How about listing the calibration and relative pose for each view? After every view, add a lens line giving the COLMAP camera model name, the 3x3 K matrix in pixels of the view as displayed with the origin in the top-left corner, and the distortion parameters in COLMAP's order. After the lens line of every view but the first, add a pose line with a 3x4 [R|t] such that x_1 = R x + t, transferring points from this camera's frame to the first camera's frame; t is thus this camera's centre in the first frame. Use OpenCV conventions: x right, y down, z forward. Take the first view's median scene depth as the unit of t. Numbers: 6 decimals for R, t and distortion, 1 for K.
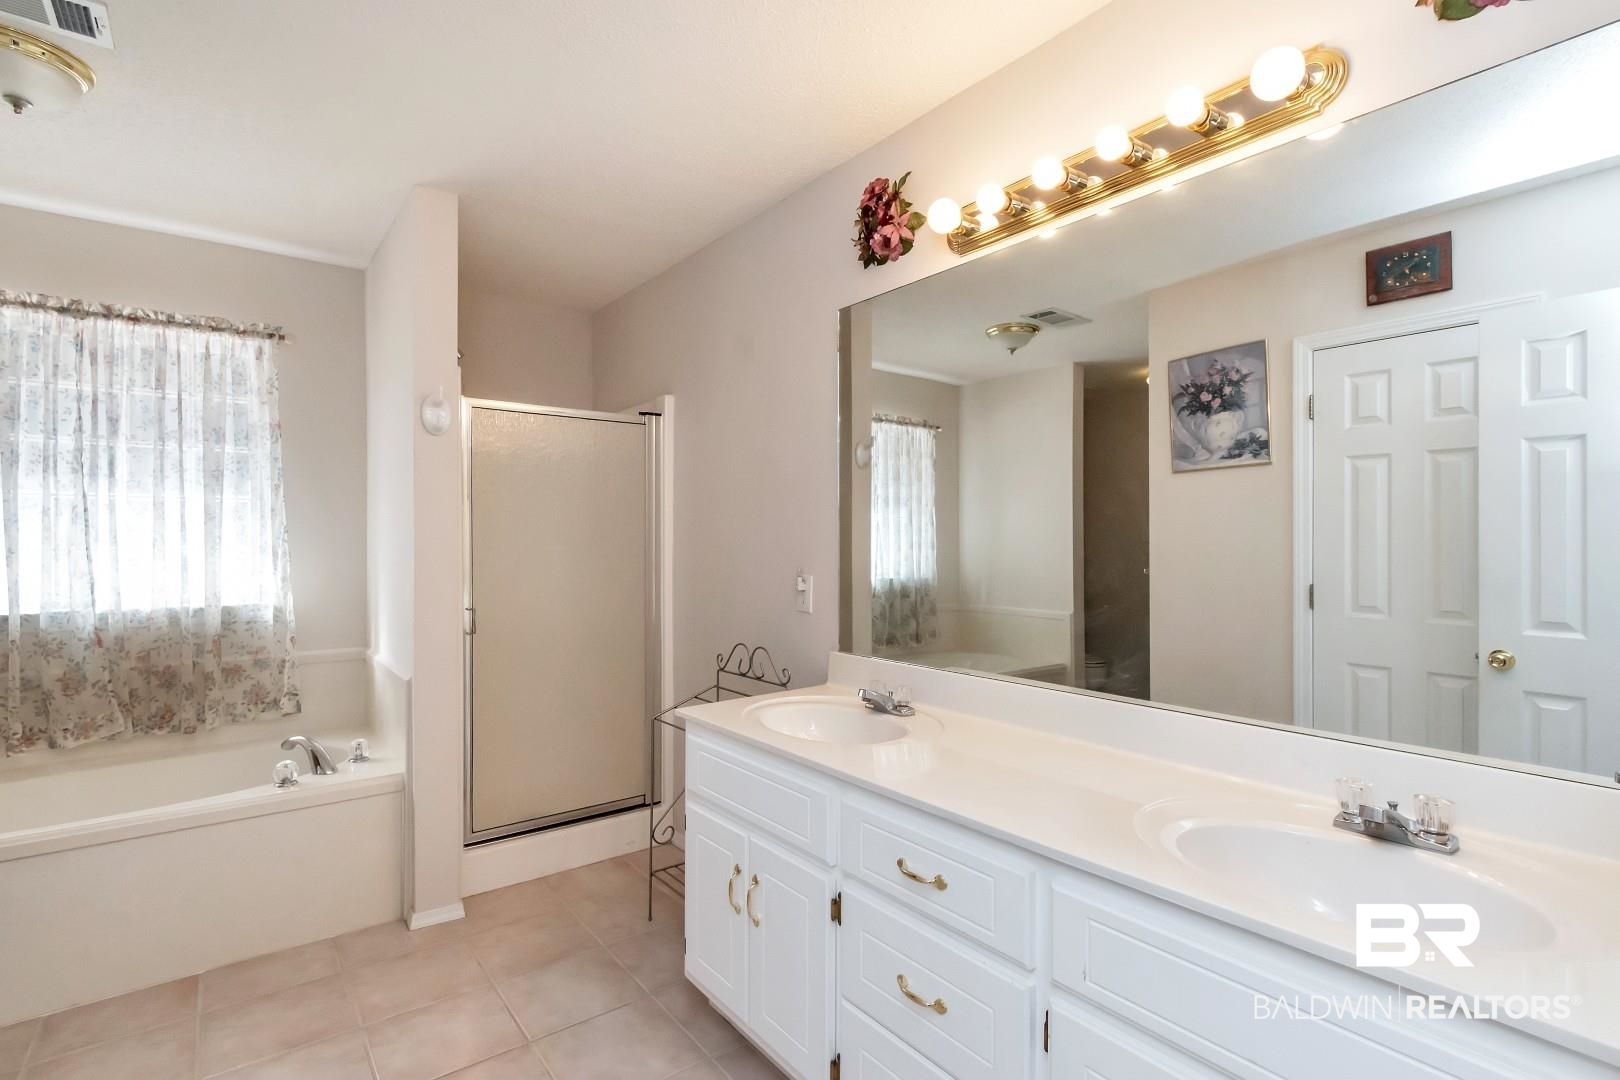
lens RADIAL K [[813.2, 0, 824.7], [0, 813.2, 552.6], [0, 0, 1]] dist [0.012306, -0.006003]
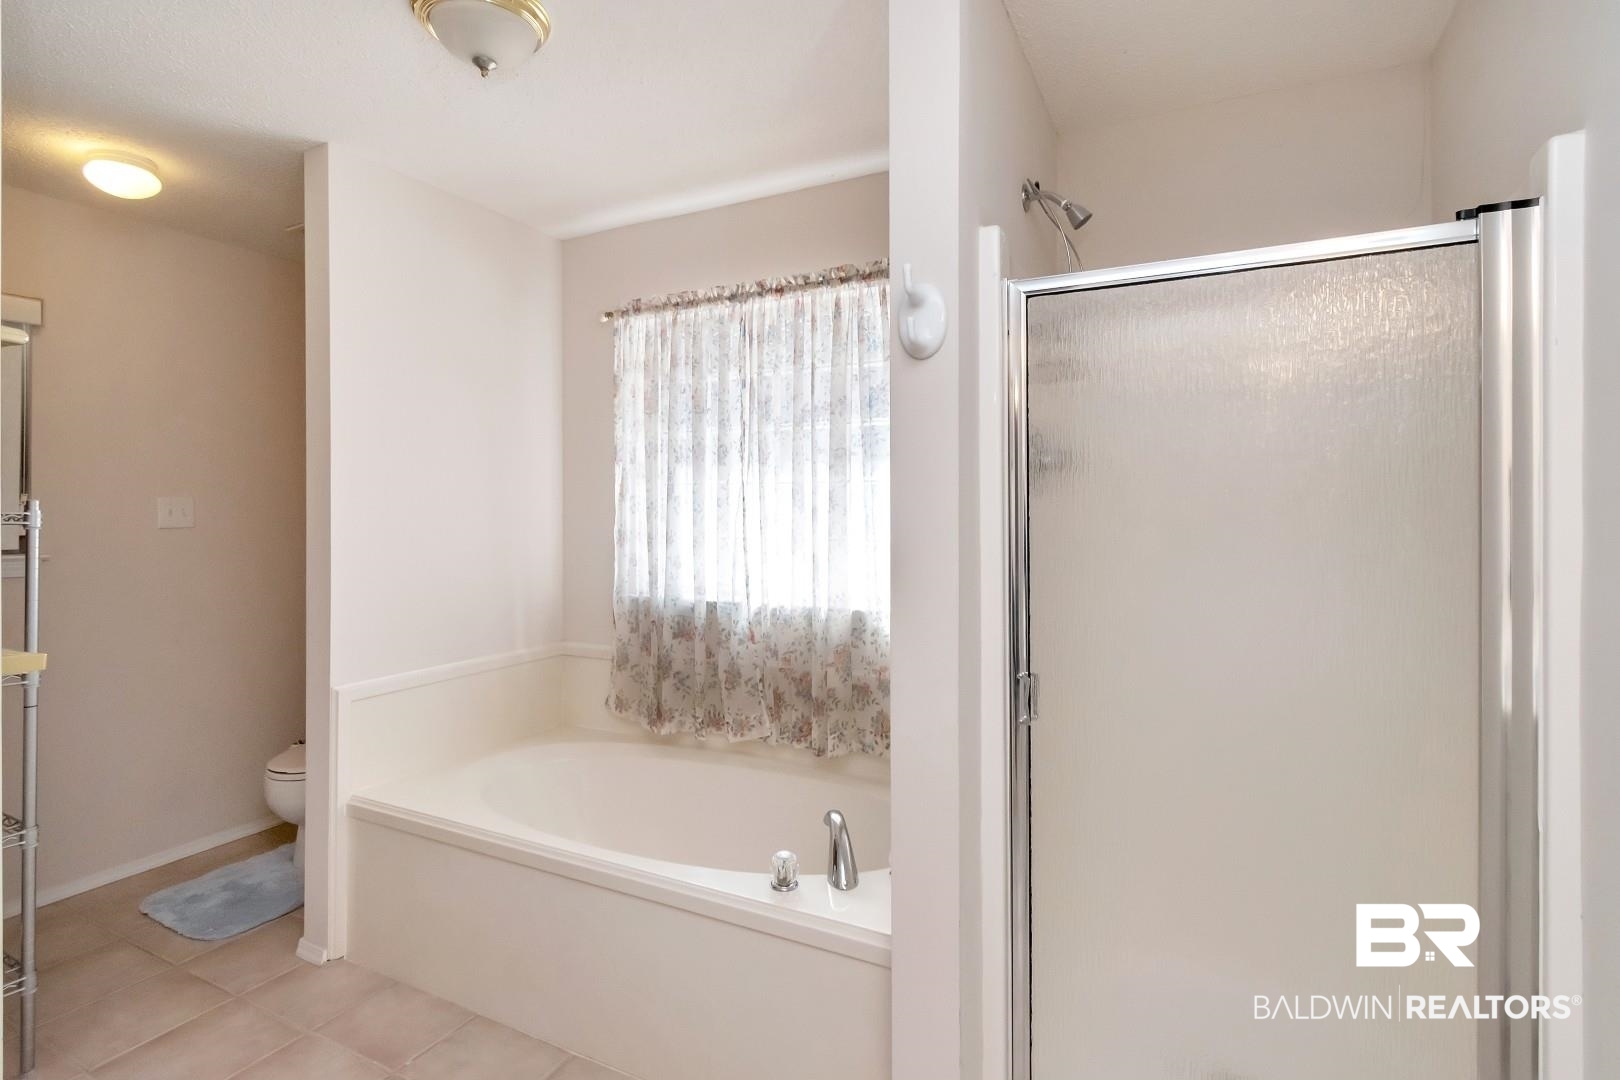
lens RADIAL K [[813.2, 0, 754.1], [0, 813.2, 511.2], [0, 0, 1]] dist [0.012306, -0.006003]
pose [[0.416934, 0.004045, -0.908928, -0.024654], [-0.006744, 0.999976, 0.001357, -0.037796], [0.908912, 0.005564, 0.416951, 0.584758]]
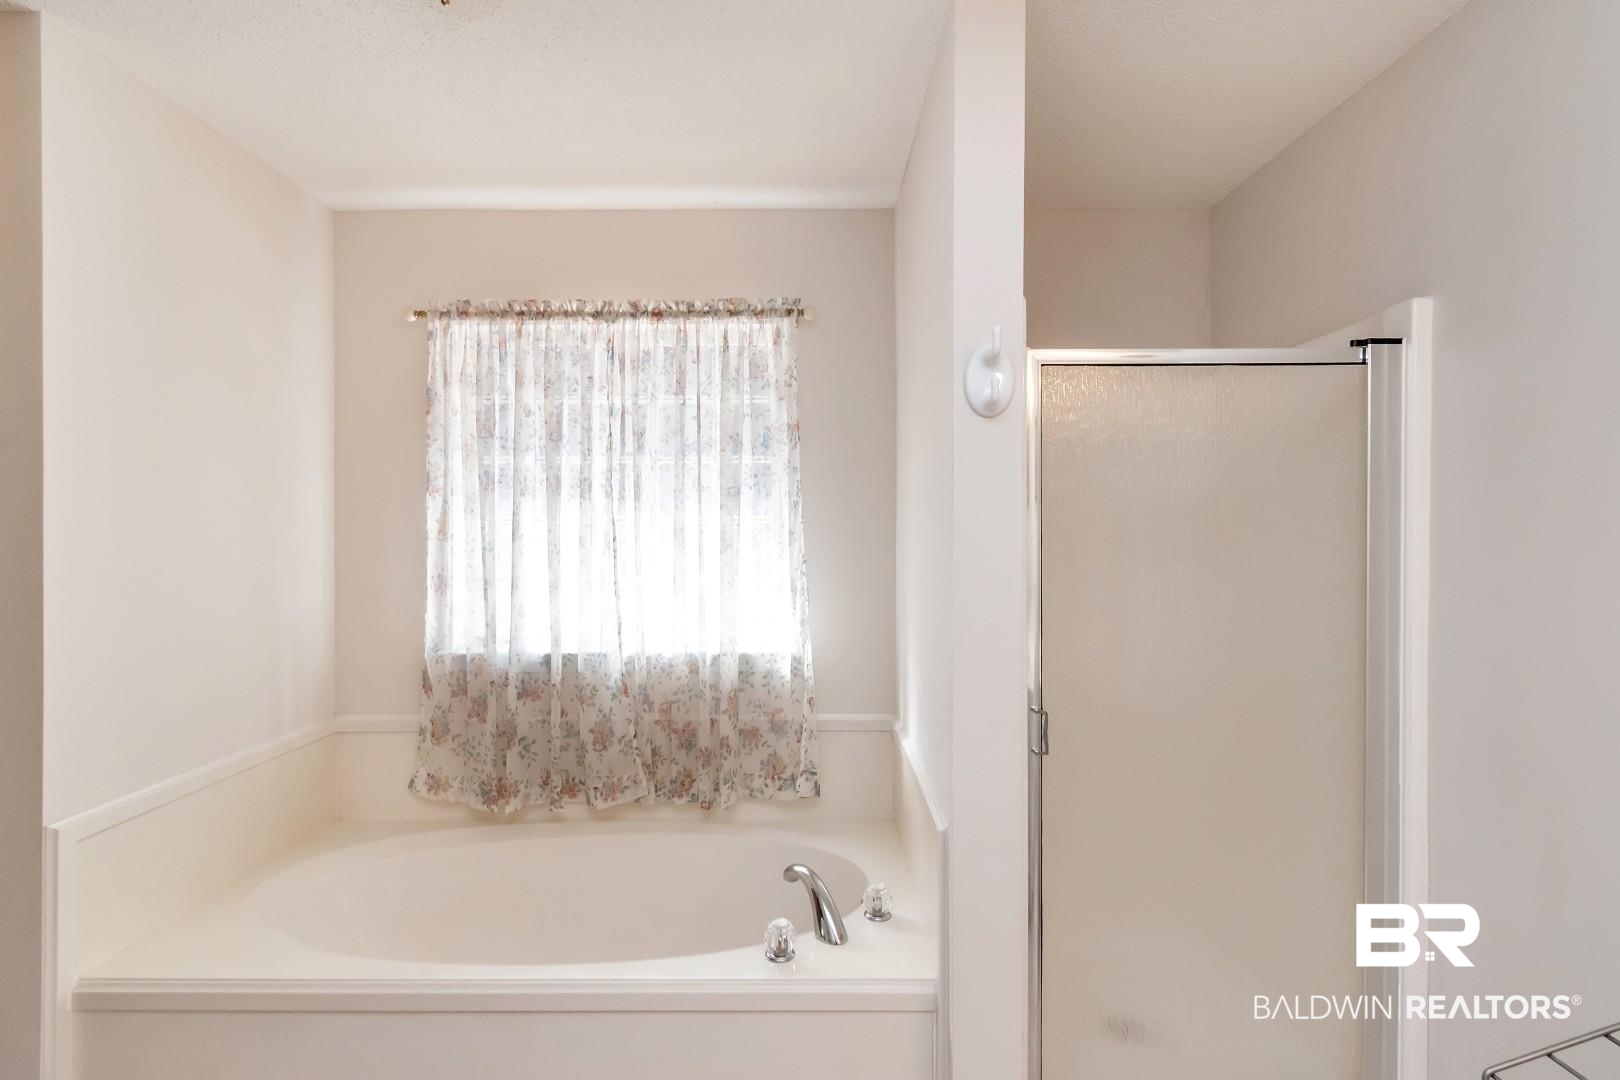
lens RADIAL K [[813.2, 0, 805.1], [0, 813.2, 531.5], [0, 0, 1]] dist [0.012306, -0.006003]
pose [[0.797264, 0.000644, -0.603630, -0.205311], [-0.003363, 0.999989, -0.003374, -0.055284], [0.603621, 0.004720, 0.797257, 0.409933]]
